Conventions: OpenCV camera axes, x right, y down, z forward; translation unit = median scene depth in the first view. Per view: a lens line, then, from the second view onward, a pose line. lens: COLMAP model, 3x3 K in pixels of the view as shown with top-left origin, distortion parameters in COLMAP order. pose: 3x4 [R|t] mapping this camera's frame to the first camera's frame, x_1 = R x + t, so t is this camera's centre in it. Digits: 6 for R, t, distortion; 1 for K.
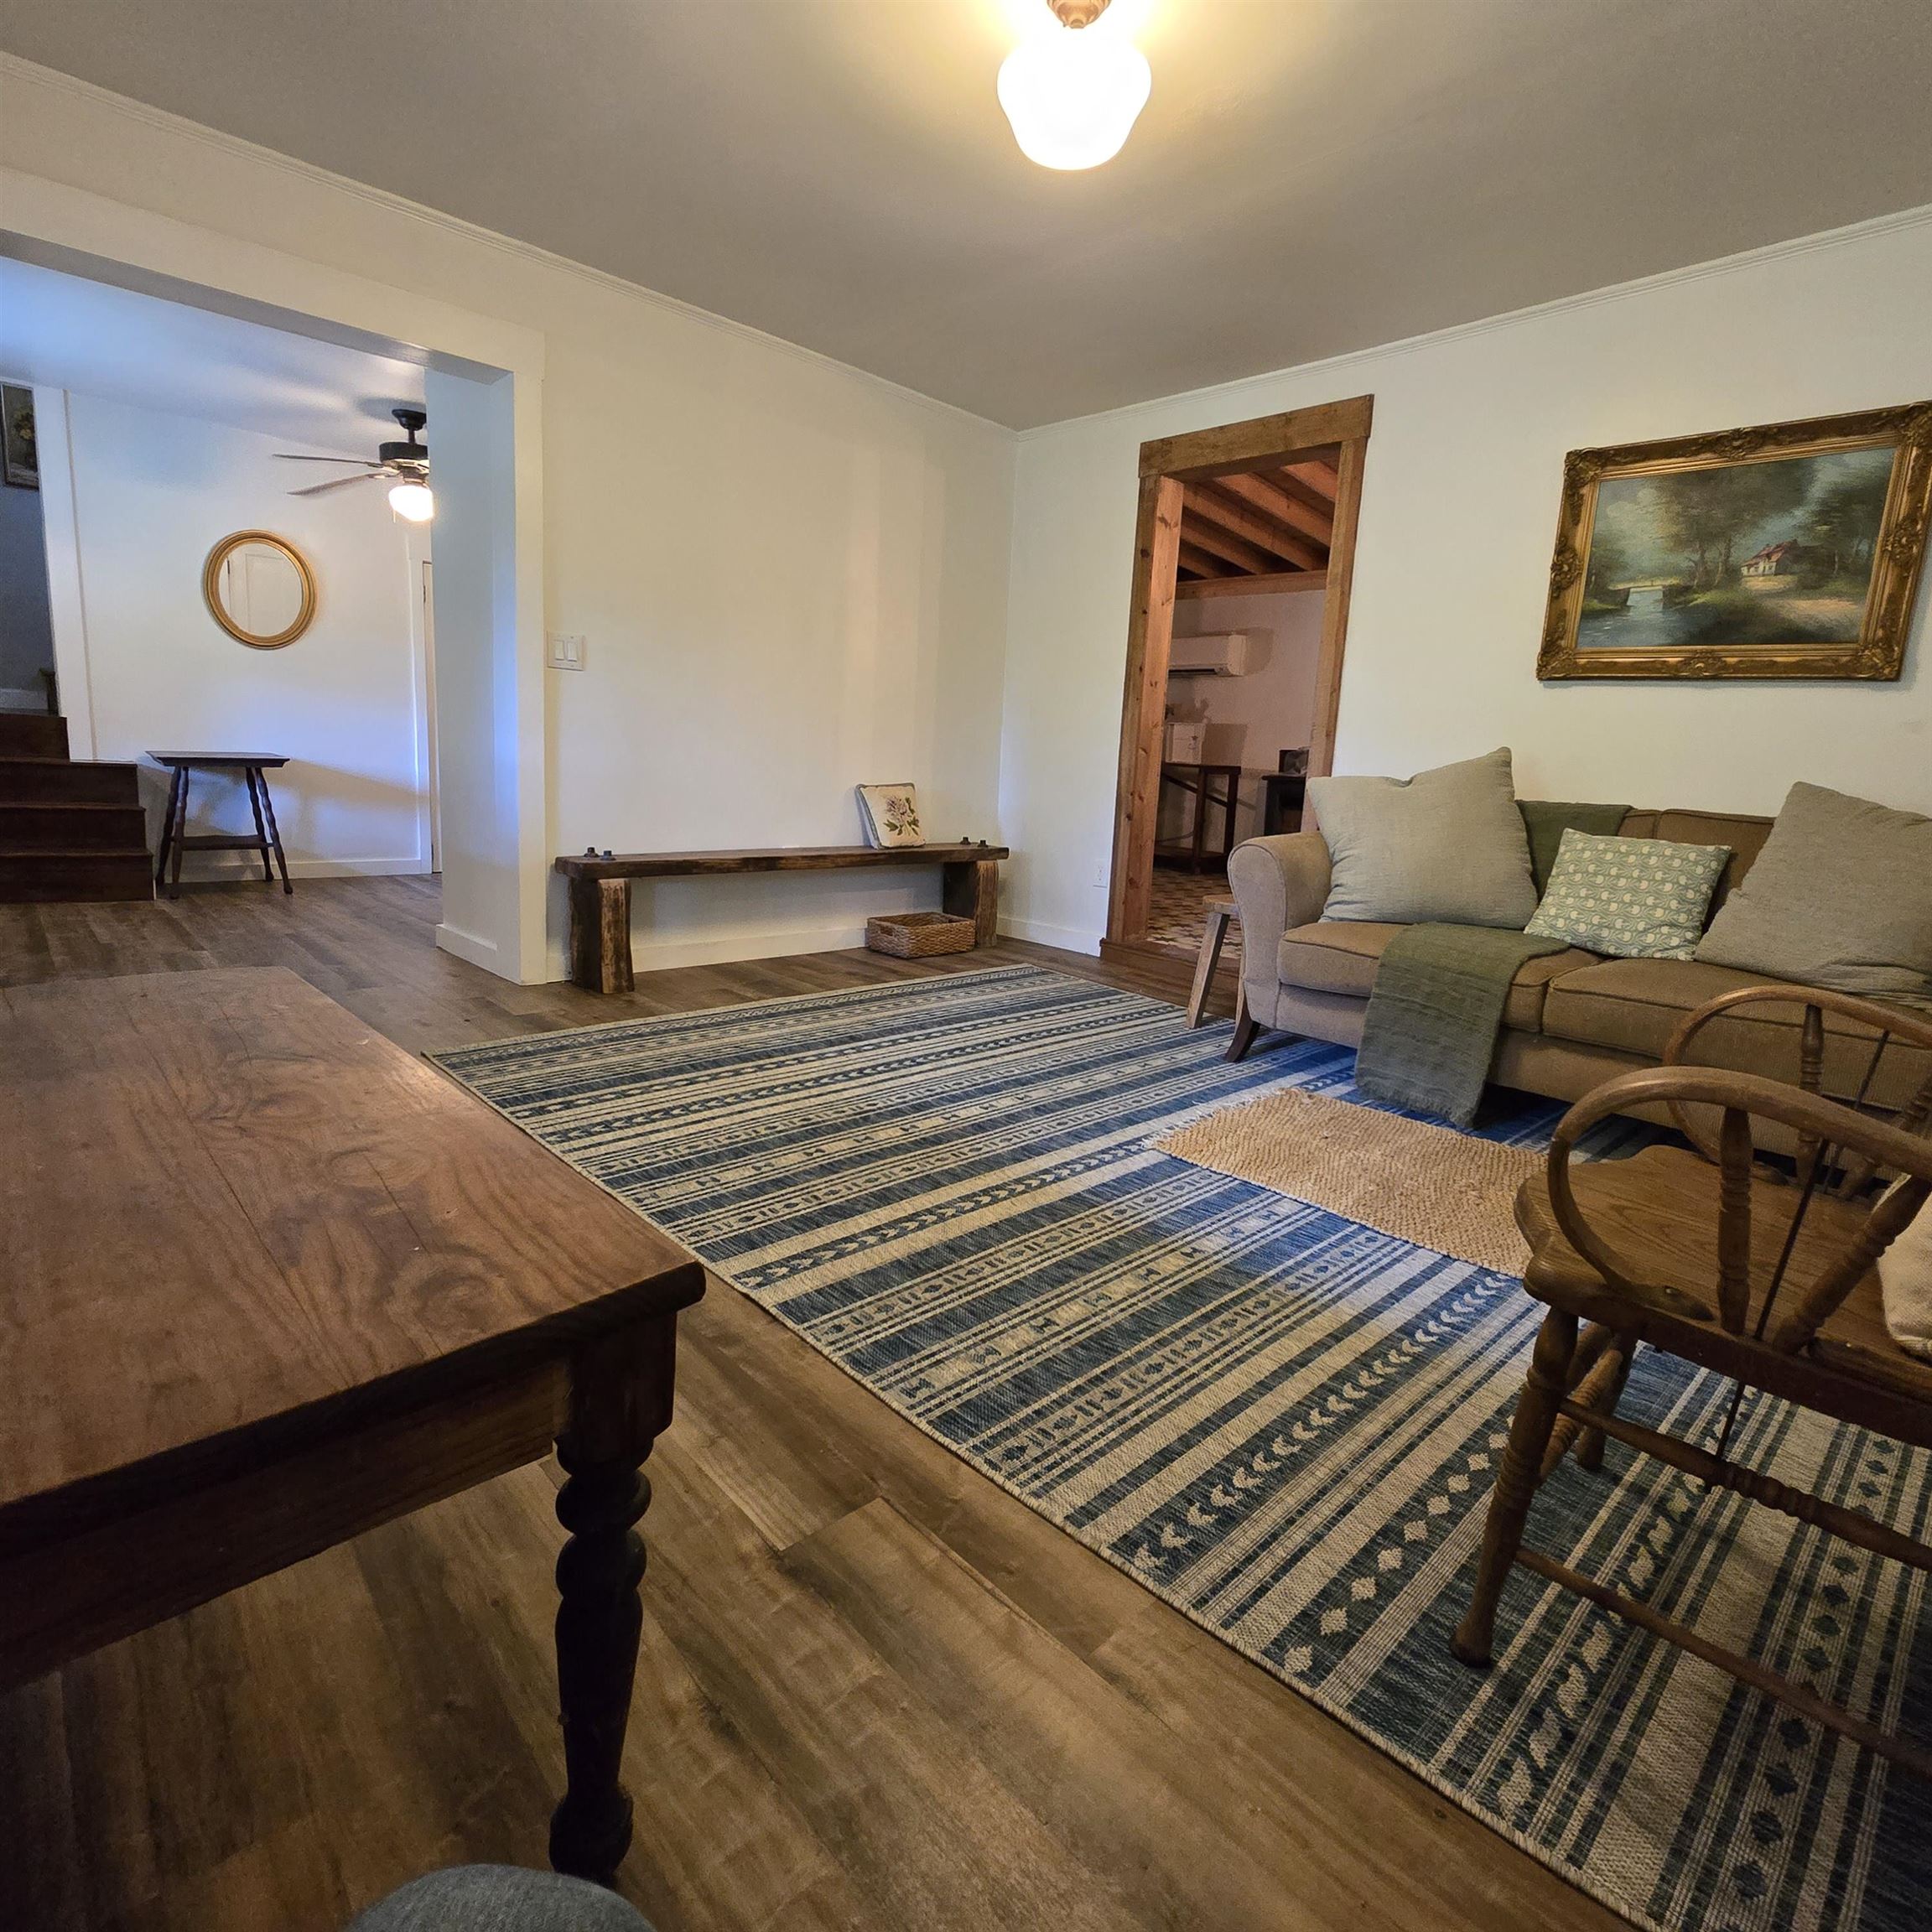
lens RADIAL K [[1057.2, 0, 960.2], [0, 1057.2, 930.0], [0, 0, 1]] dist [-0.000058, -0.001716]
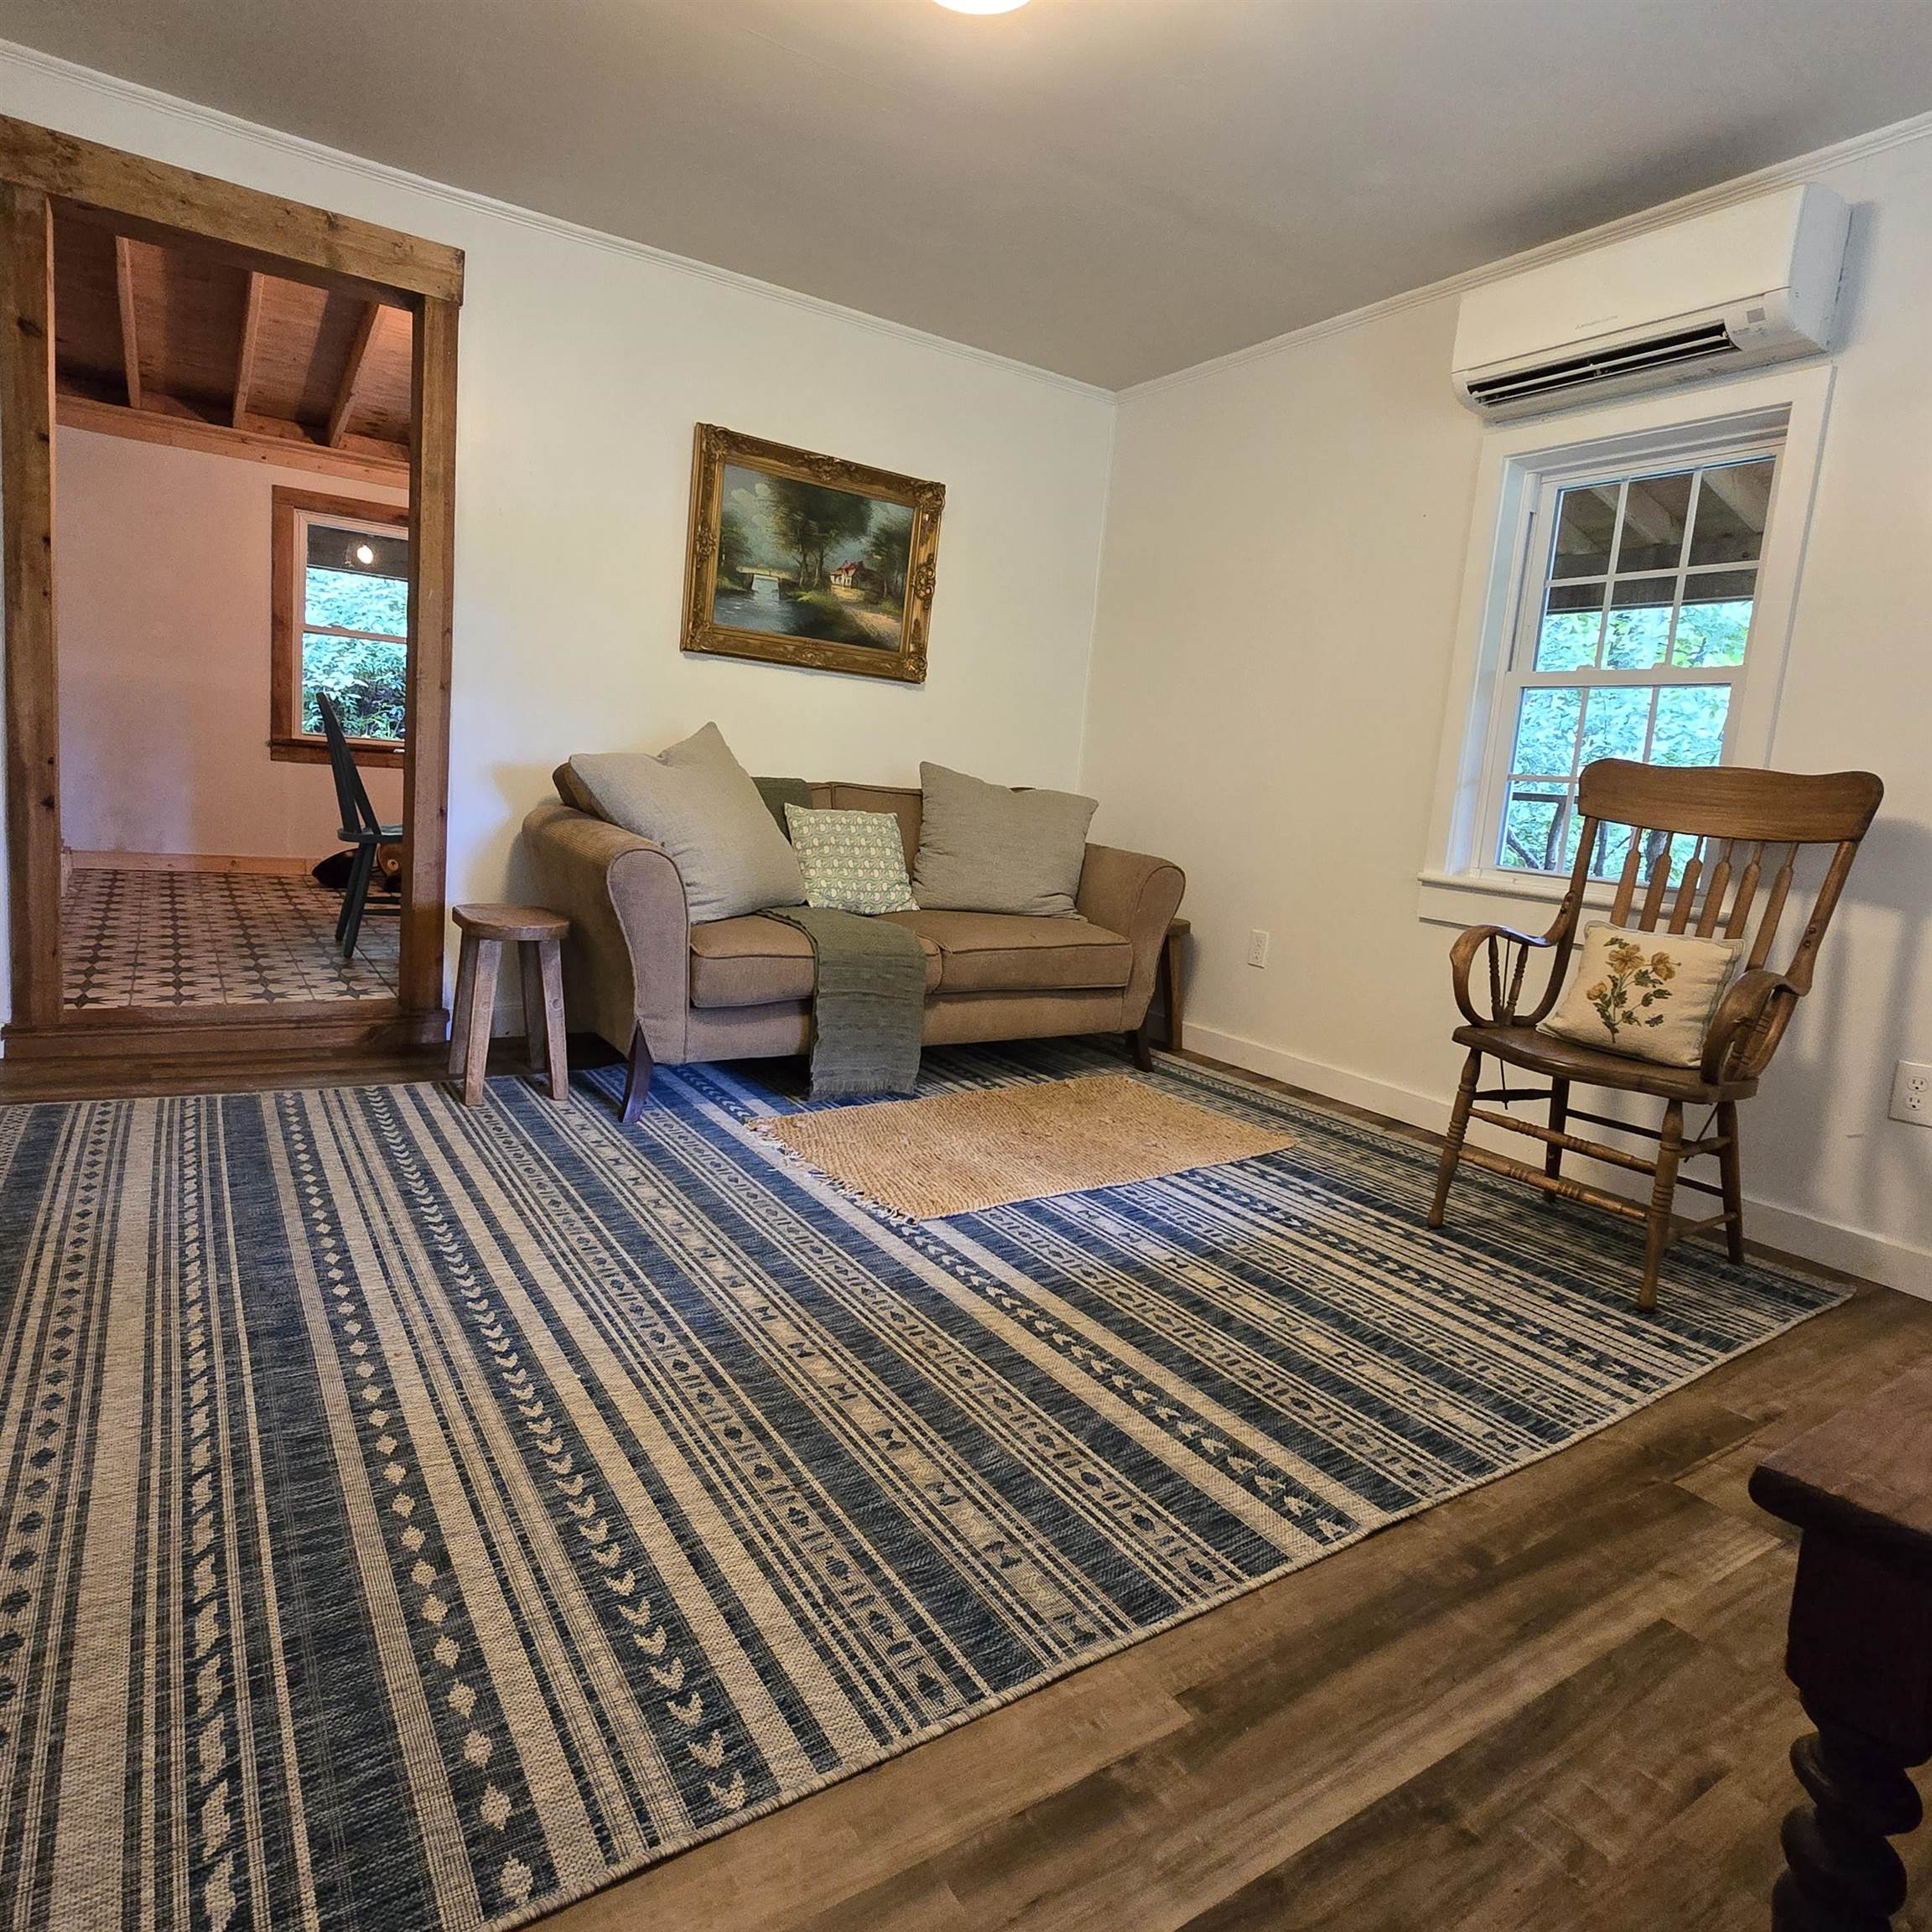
lens RADIAL K [[1173.6, 0, 960.6], [0, 1173.6, 925.2], [0, 0, 1]] dist [-0.001377, -0.001747]
pose [[0.176305, -0.169029, 0.969714, -0.700774], [0.091957, 0.983666, 0.154742, -0.177342], [-0.980031, 0.061890, 0.188969, 0.760536]]
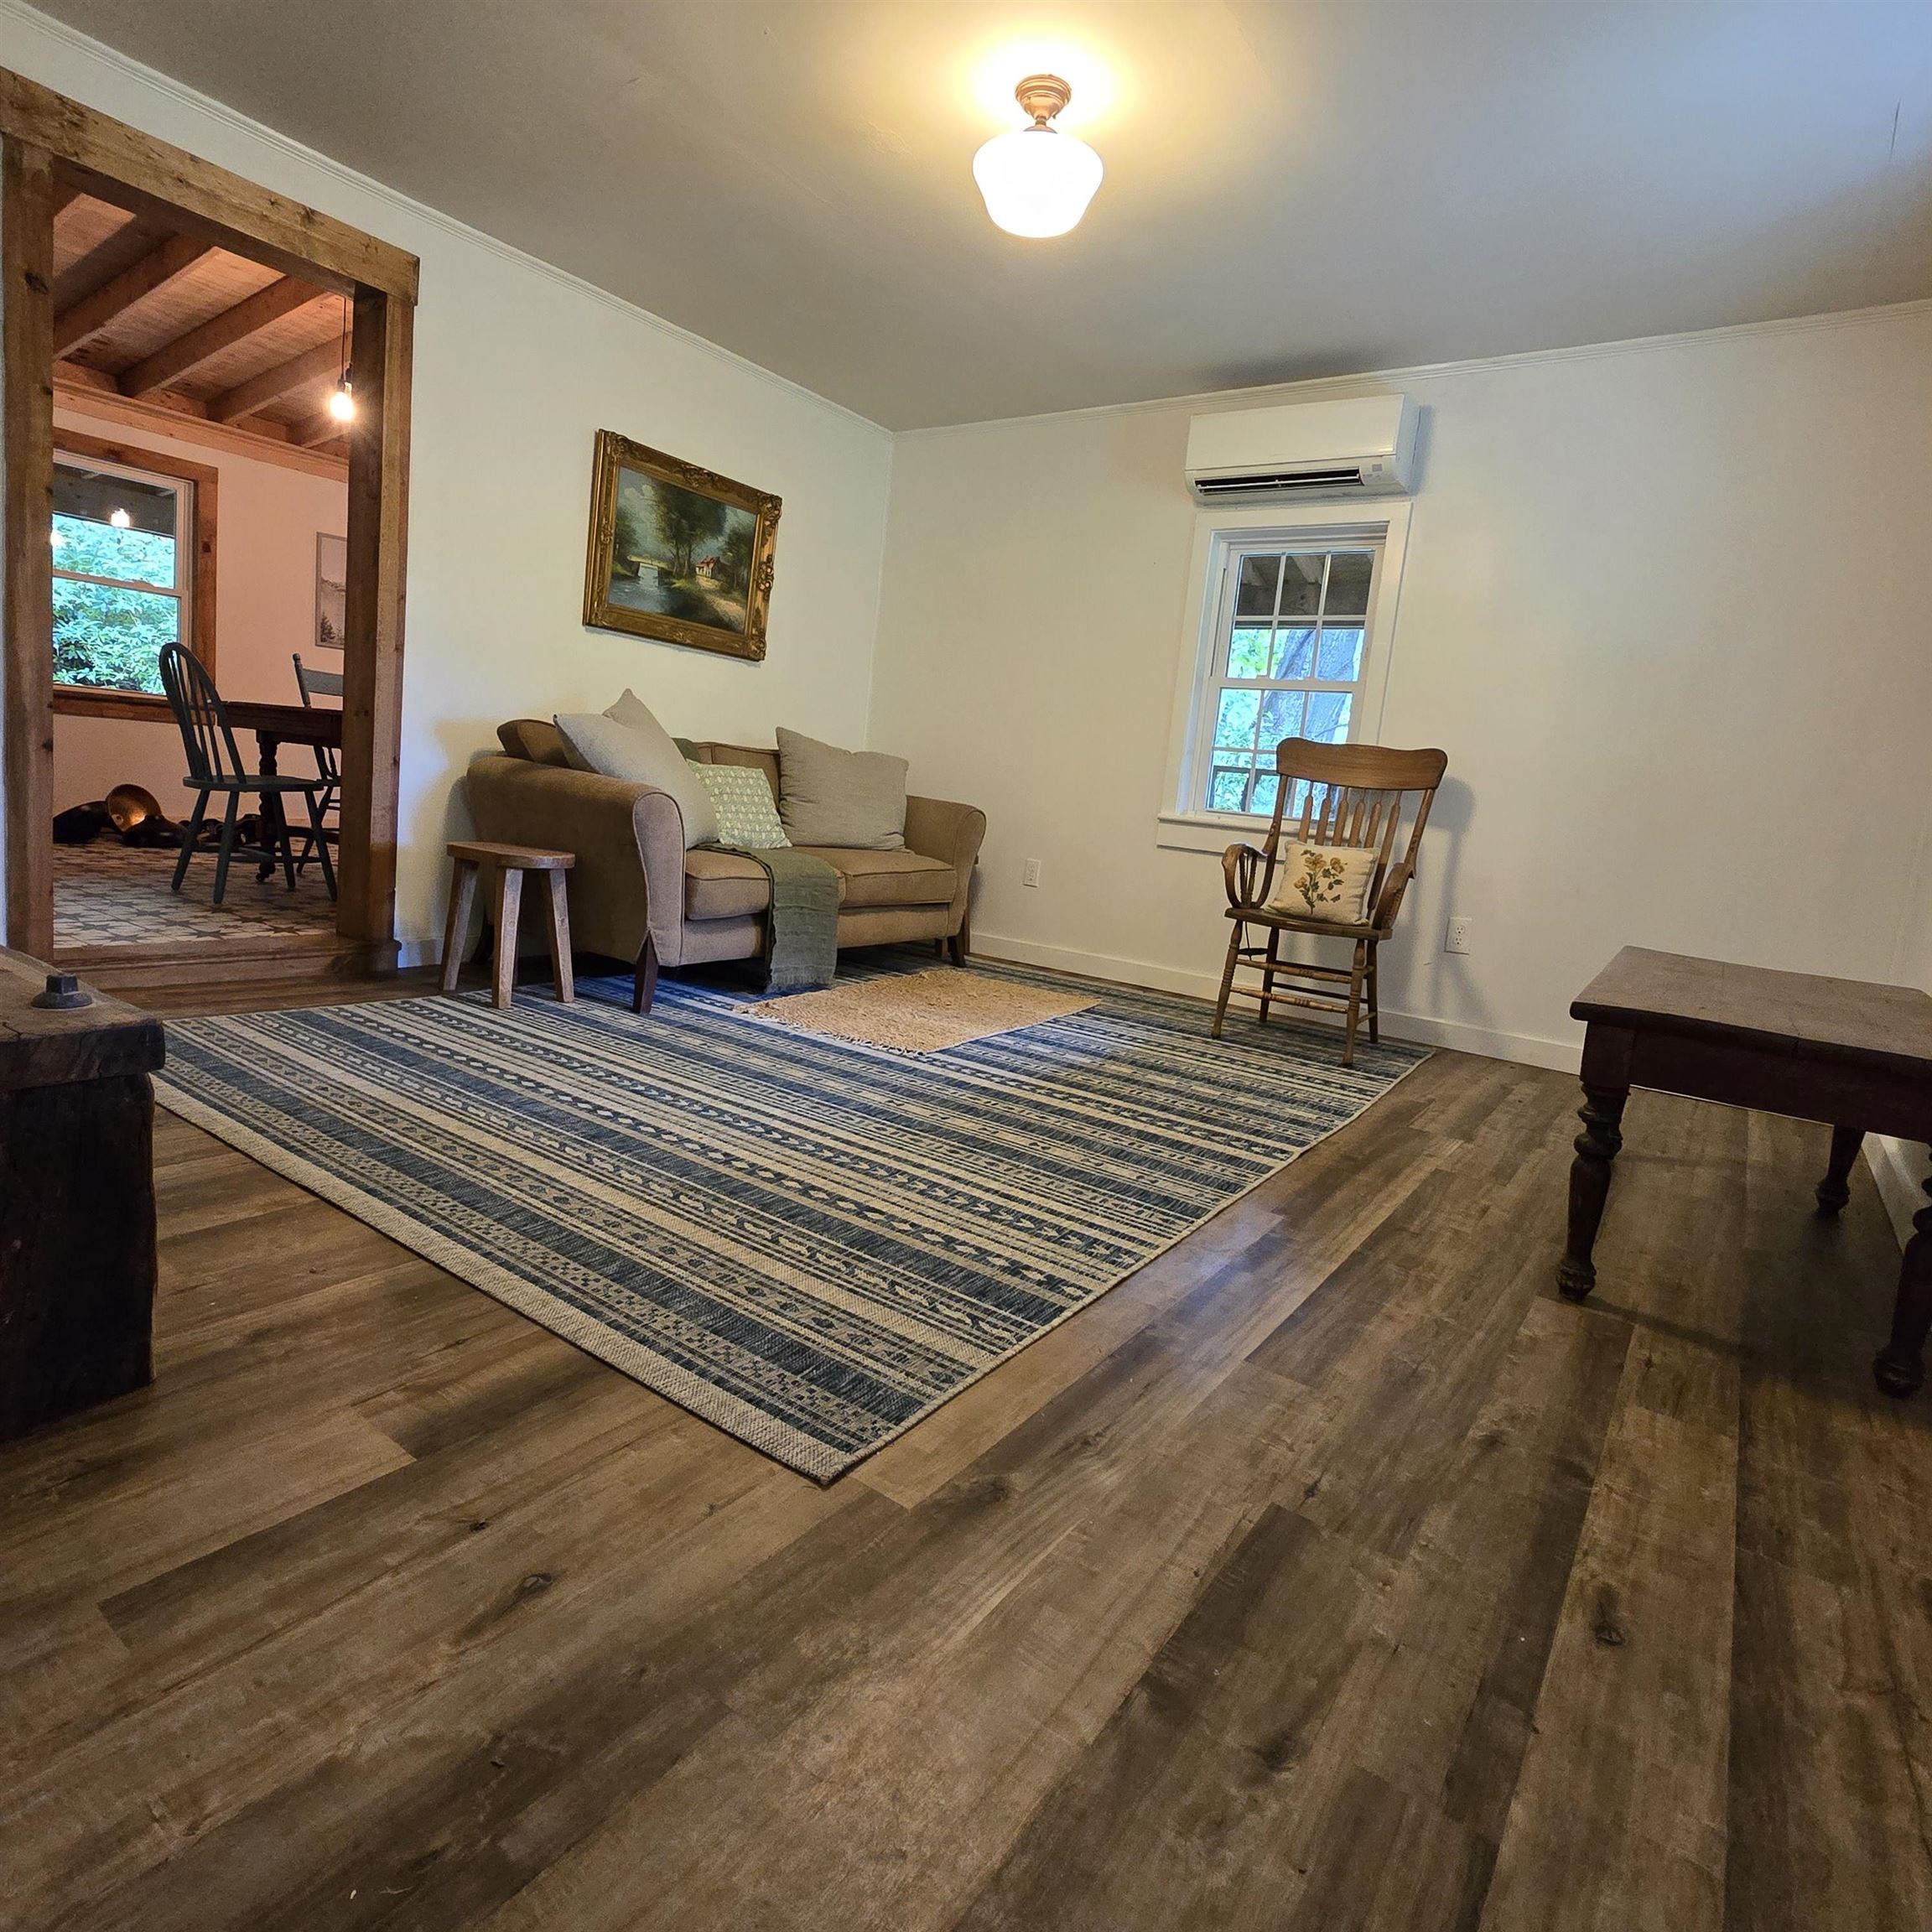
lens RADIAL K [[1120.5, 0, 960.2], [0, 1120.5, 926.1], [0, 0, 1]] dist [0.000569, -0.002023]
pose [[-0.199630, -0.202509, 0.958717, -1.043432], [0.054025, 0.974648, 0.217123, -0.218970], [-0.978381, 0.095139, -0.183629, 1.174918]]
